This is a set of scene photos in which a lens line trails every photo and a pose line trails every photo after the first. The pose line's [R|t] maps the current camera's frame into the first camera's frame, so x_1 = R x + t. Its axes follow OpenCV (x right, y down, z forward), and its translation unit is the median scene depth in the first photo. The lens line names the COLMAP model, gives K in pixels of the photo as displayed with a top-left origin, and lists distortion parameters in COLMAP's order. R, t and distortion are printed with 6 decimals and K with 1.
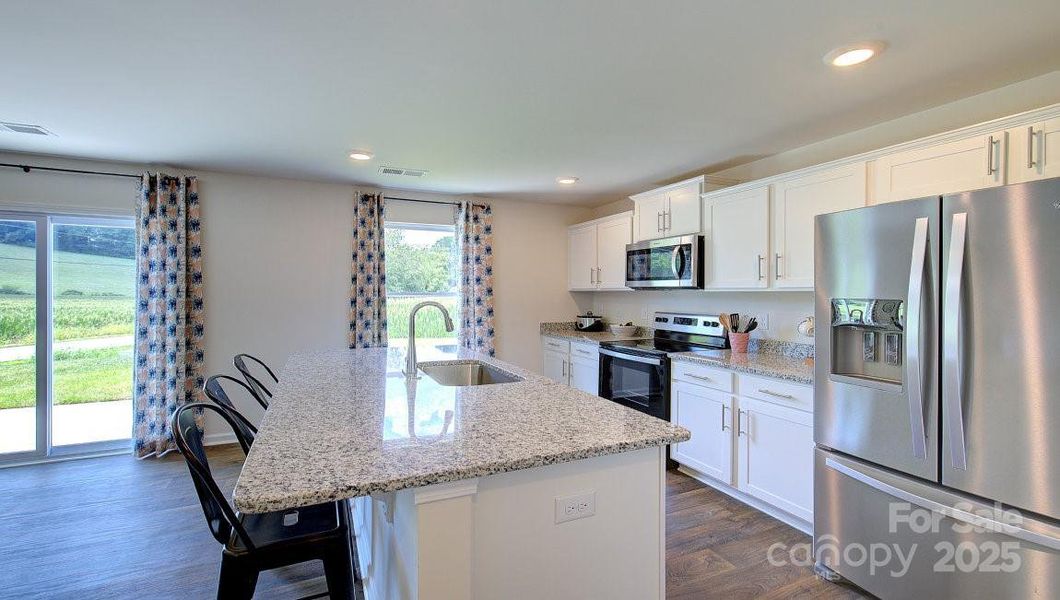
lens RADIAL K [[470.8, 0, 530.0], [0, 470.8, 300.0], [0, 0, 1]] dist [0.010187, 0.000706]
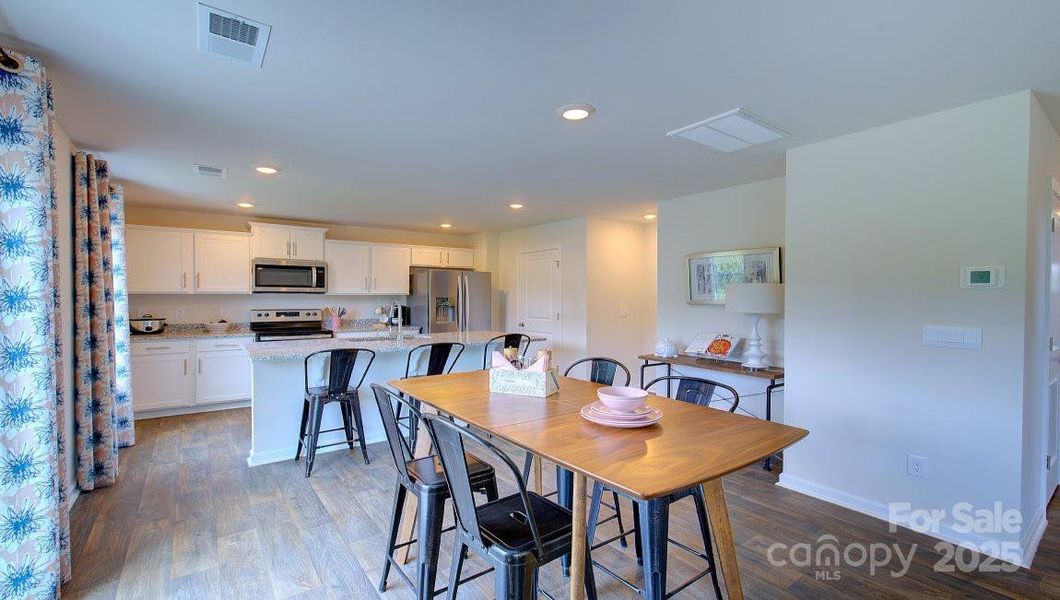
lens RADIAL K [[446.0, 0, 528.2], [0, 446.0, 302.4], [0, 0, 1]] dist [0.000040, 0.000413]
pose [[-0.204732, -0.007093, 0.978792, -1.203720], [0.018792, 0.999761, 0.011175, 0.004820], [-0.978638, 0.020681, -0.204550, 0.516527]]
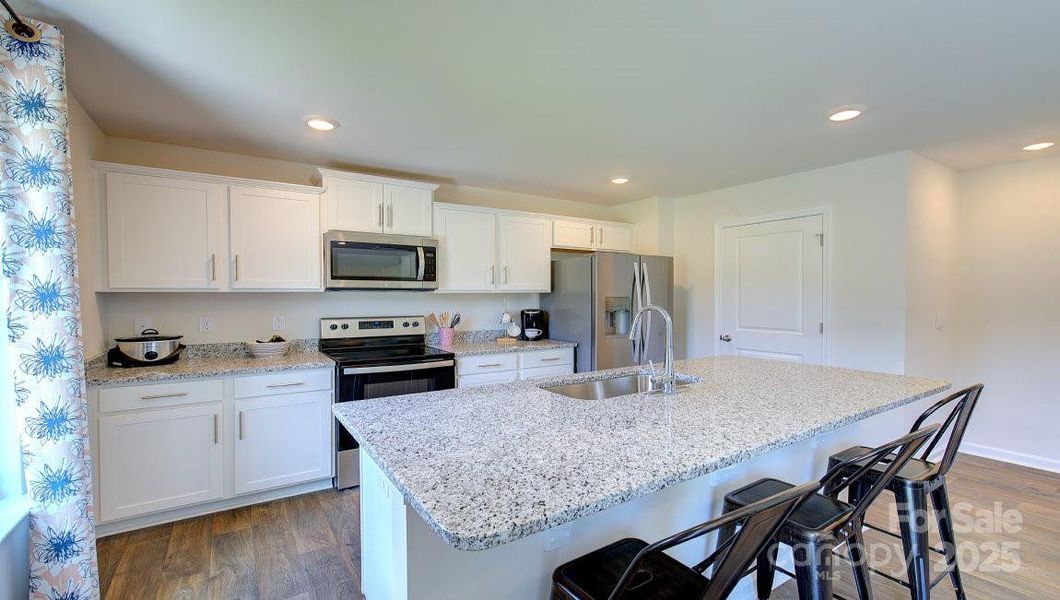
lens RADIAL K [[449.3, 0, 521.6], [0, 449.3, 299.3], [0, 0, 1]] dist [0.000848, 0.000133]
pose [[-0.134483, -0.009573, 0.990870, -0.573354], [0.019242, 0.999740, 0.012271, -0.010772], [-0.990729, 0.020716, -0.134264, 0.807091]]
